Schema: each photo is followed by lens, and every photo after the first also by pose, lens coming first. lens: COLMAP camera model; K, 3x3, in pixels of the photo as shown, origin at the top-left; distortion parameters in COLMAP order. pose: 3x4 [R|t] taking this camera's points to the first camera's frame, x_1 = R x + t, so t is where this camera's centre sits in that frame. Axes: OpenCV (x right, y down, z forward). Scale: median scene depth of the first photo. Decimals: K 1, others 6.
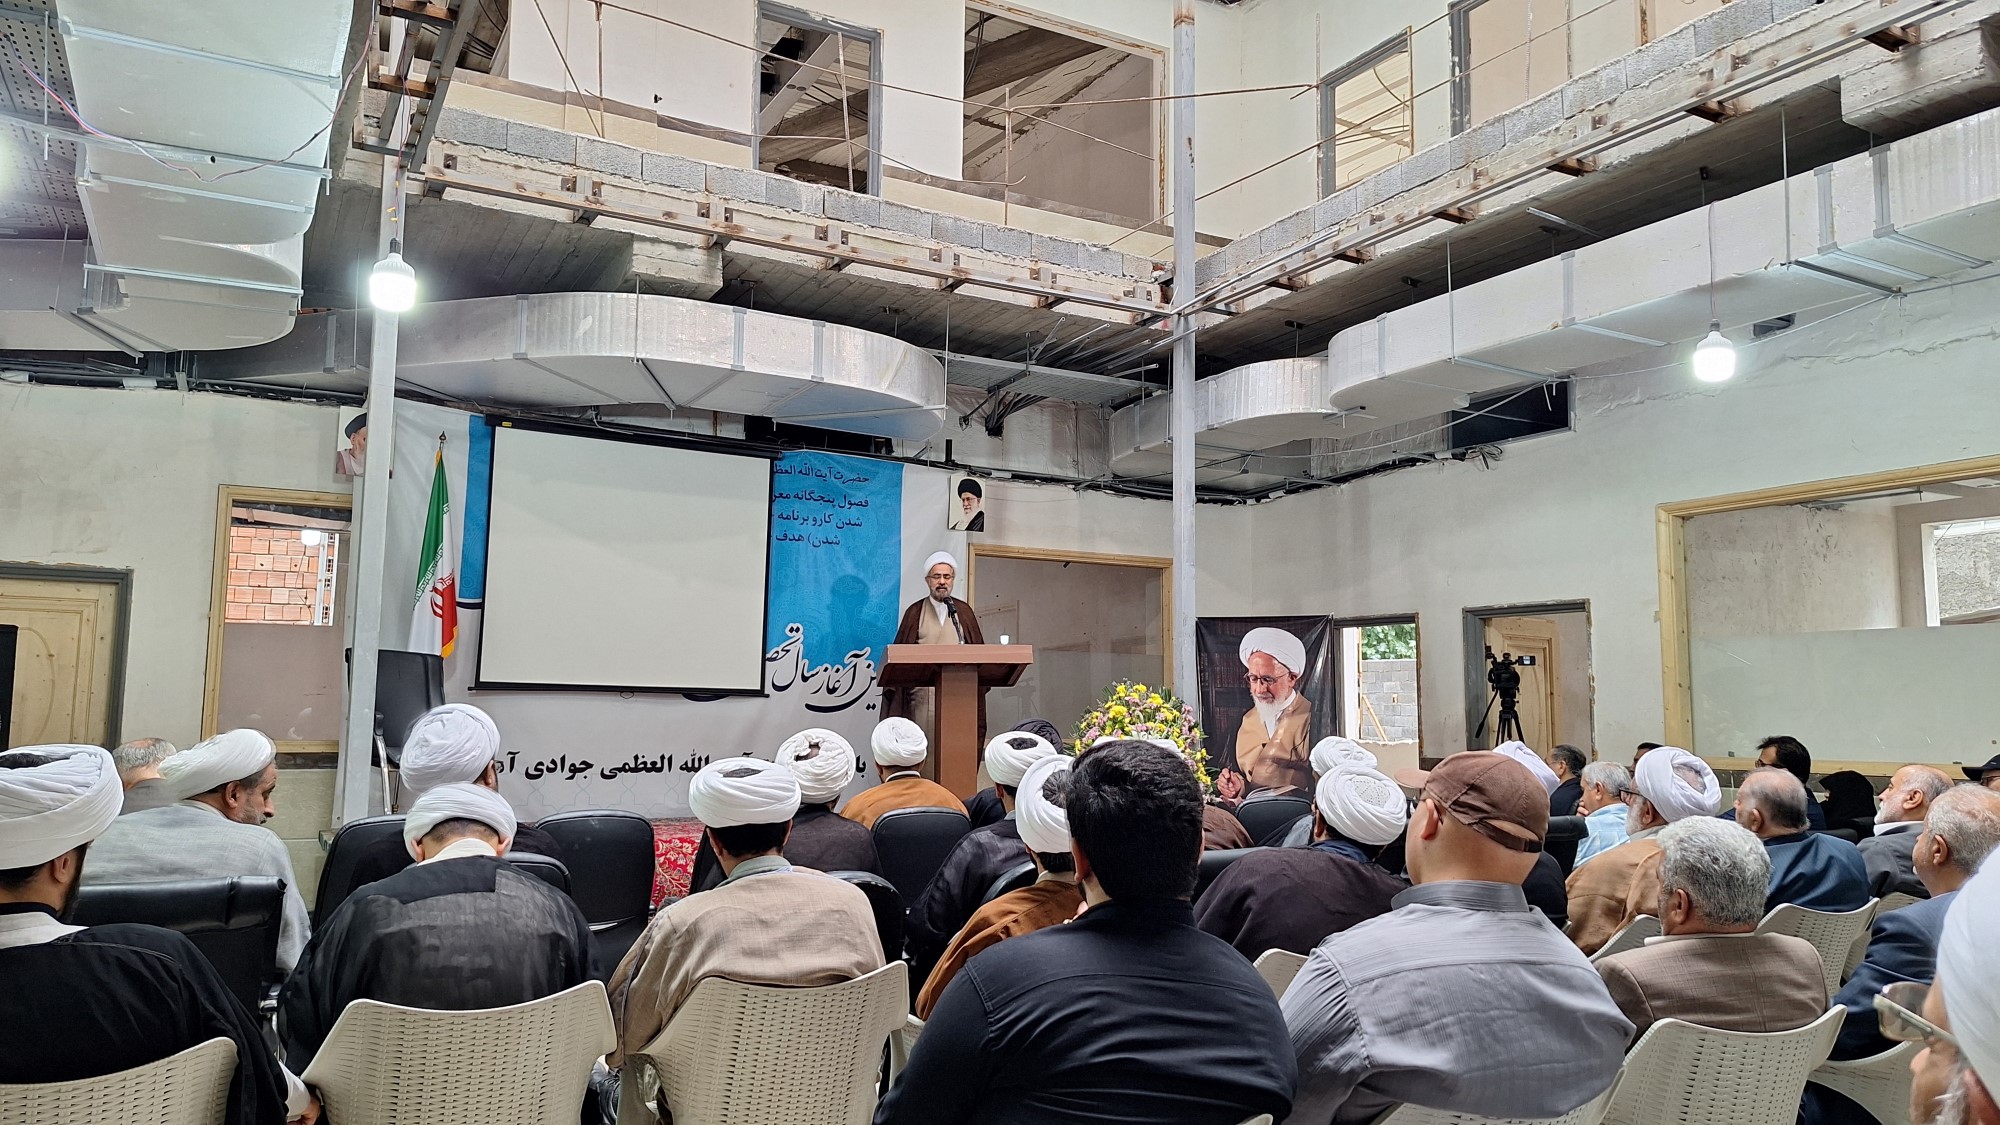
lens RADIAL K [[1392.9, 0, 1000.0], [0, 1392.9, 562.5], [0, 0, 1]] dist [0.136102, -0.183826]
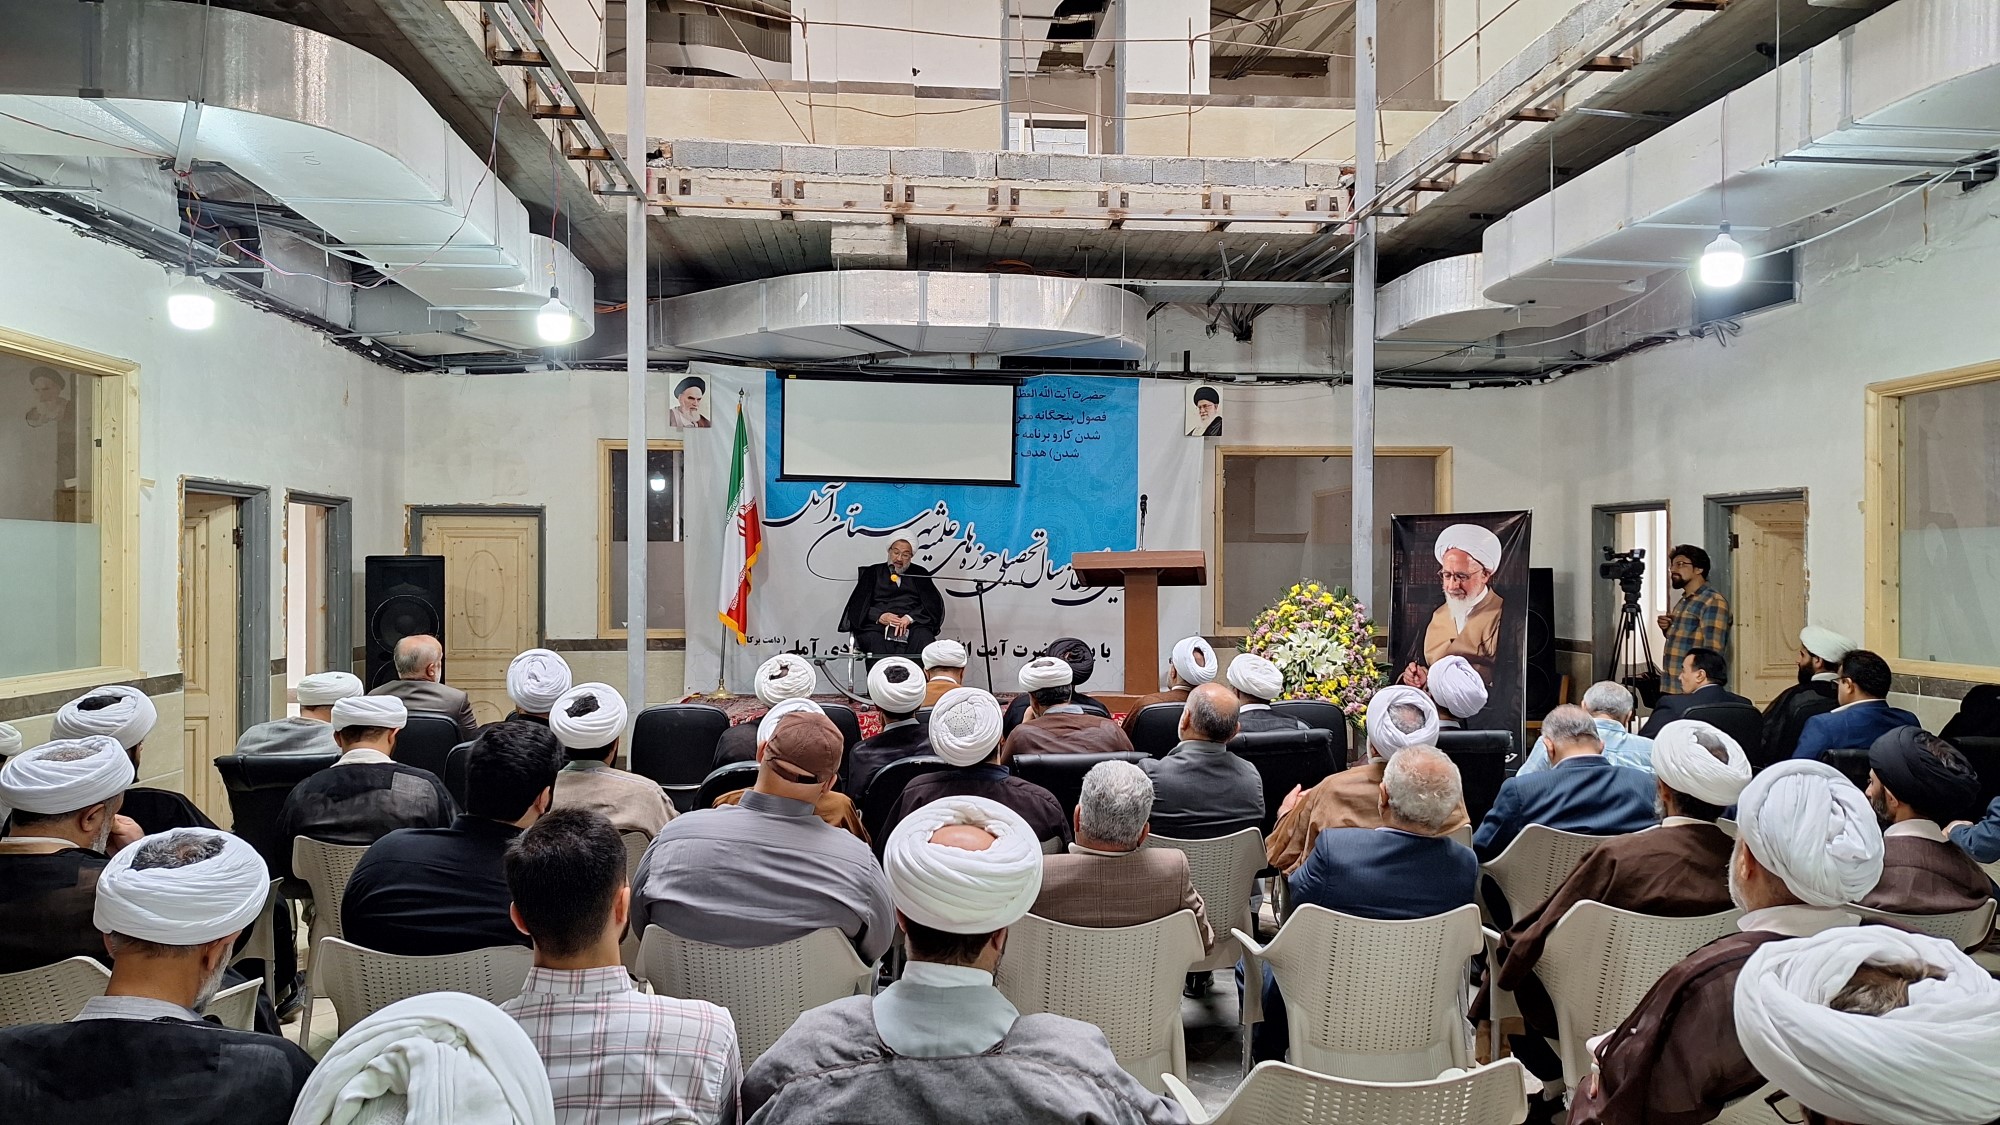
lens RADIAL K [[1383.6, 0, 1007.9], [0, 1383.6, 567.0], [0, 0, 1]] dist [0.124241, -0.167722]
pose [[0.917057, -0.009478, -0.398644, 0.303645], [0.052835, 0.993791, 0.097917, -0.040730], [0.395241, -0.110857, 0.911864, -0.053643]]
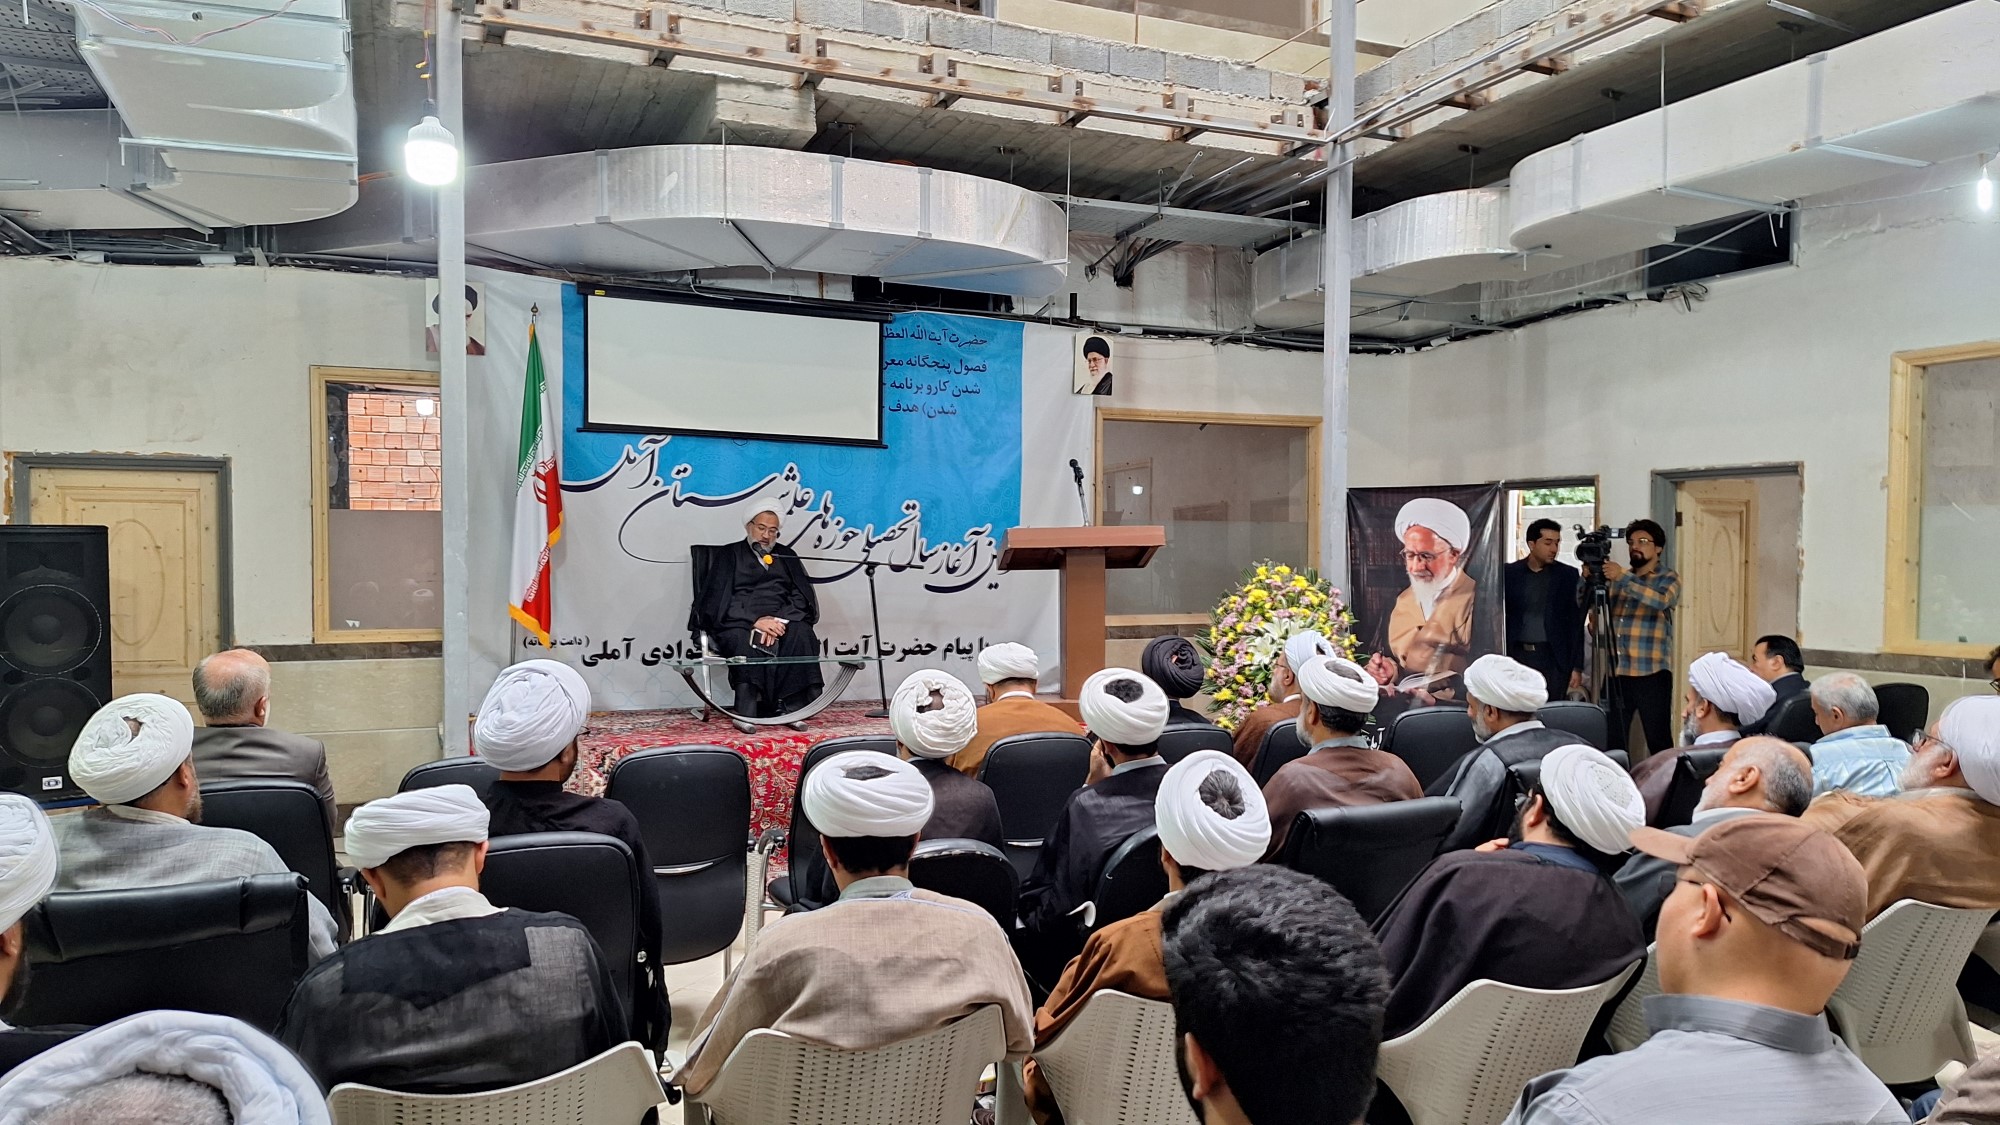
lens RADIAL K [[1398.6, 0, 1009.7], [0, 1398.6, 600.5], [0, 0, 1]] dist [0.131480, -0.178250]
pose [[0.995997, -0.005605, -0.089206, 0.003473], [0.018361, 0.989578, 0.142822, -0.024870], [0.087476, -0.143888, 0.985720, 0.068983]]
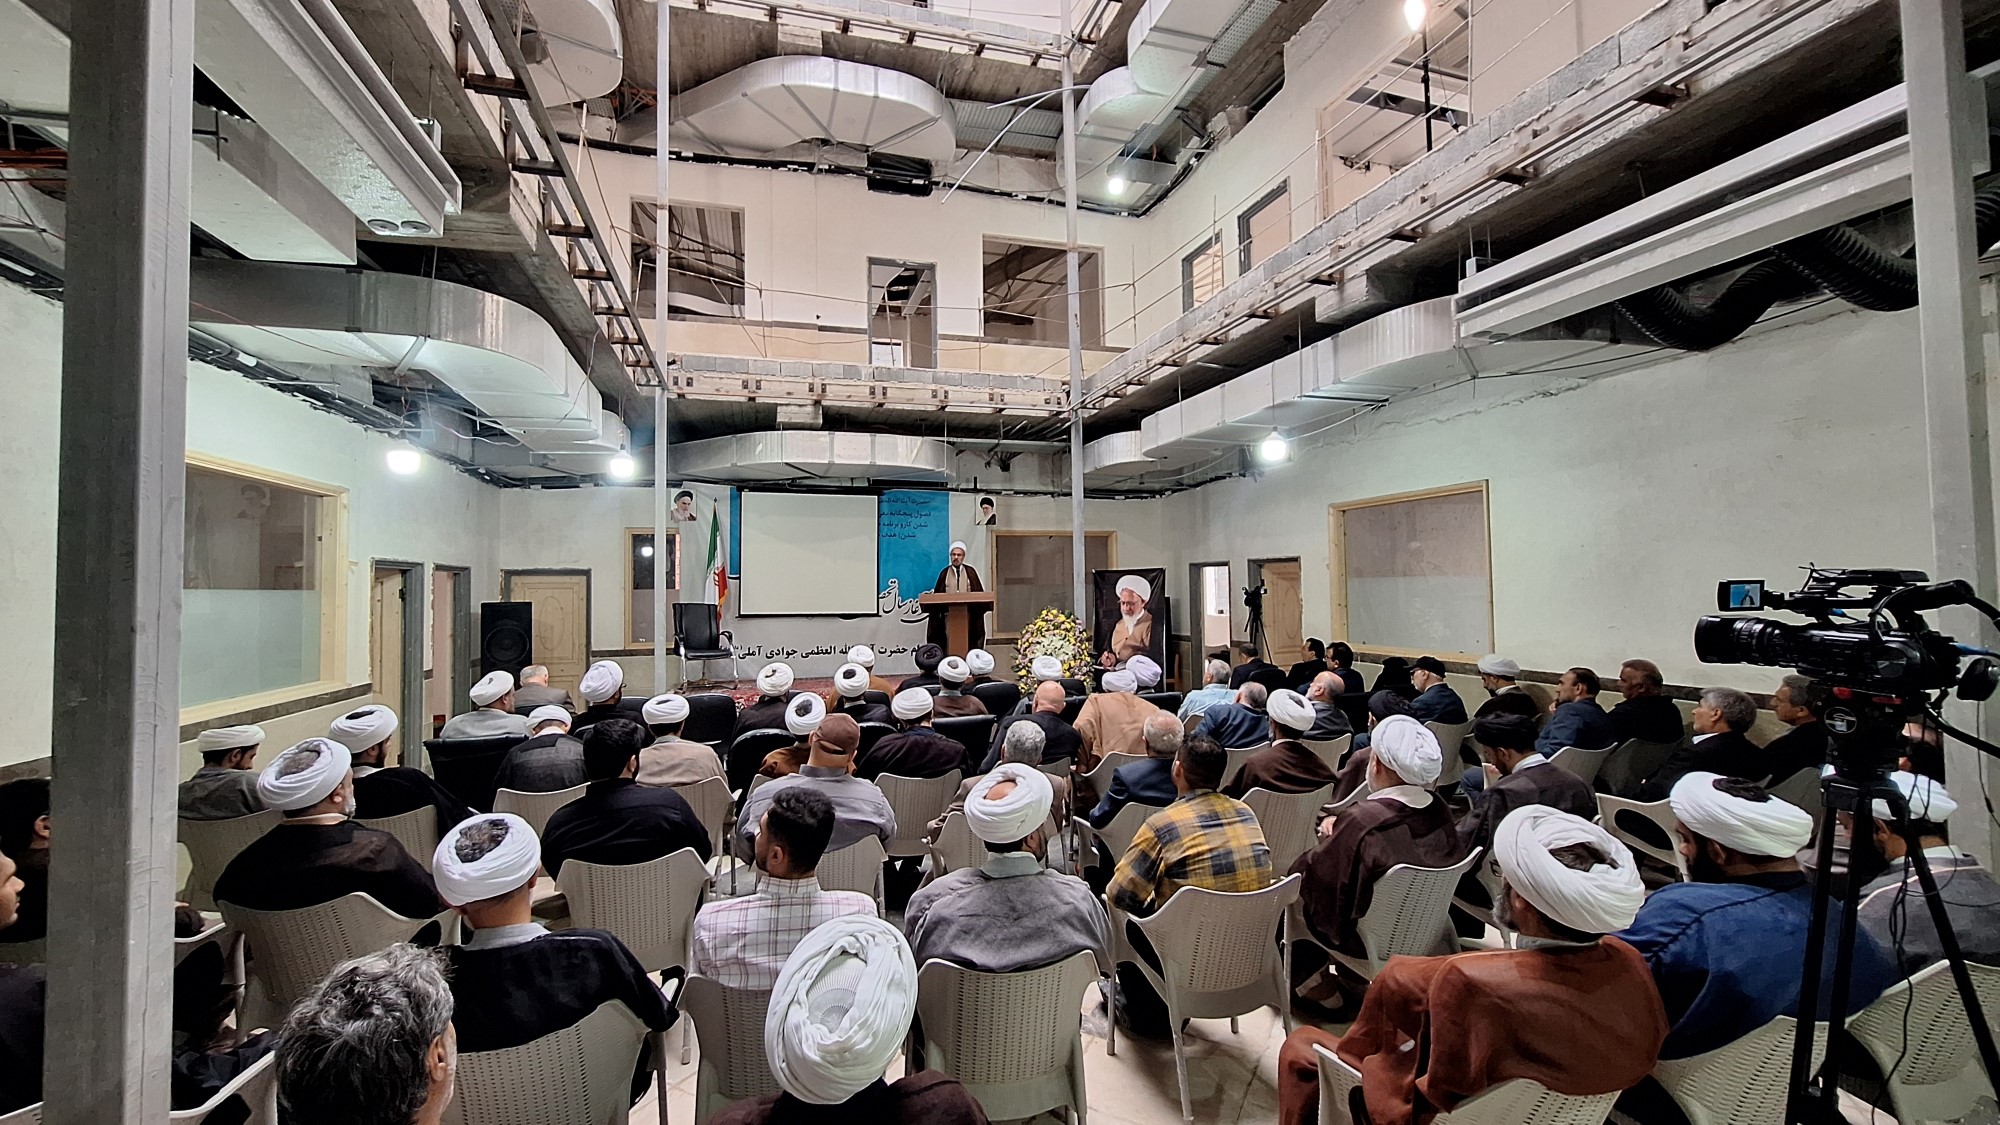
lens RADIAL K [[805.7, 0, 981.3], [0, 805.7, 557.3], [0, 0, 1]] dist [-0.009459, 0.000142]
pose [[0.973607, -0.033212, -0.225803, 0.250076], [0.049530, 0.996524, 0.066987, -0.061059], [0.222793, -0.076403, 0.971867, -0.083431]]
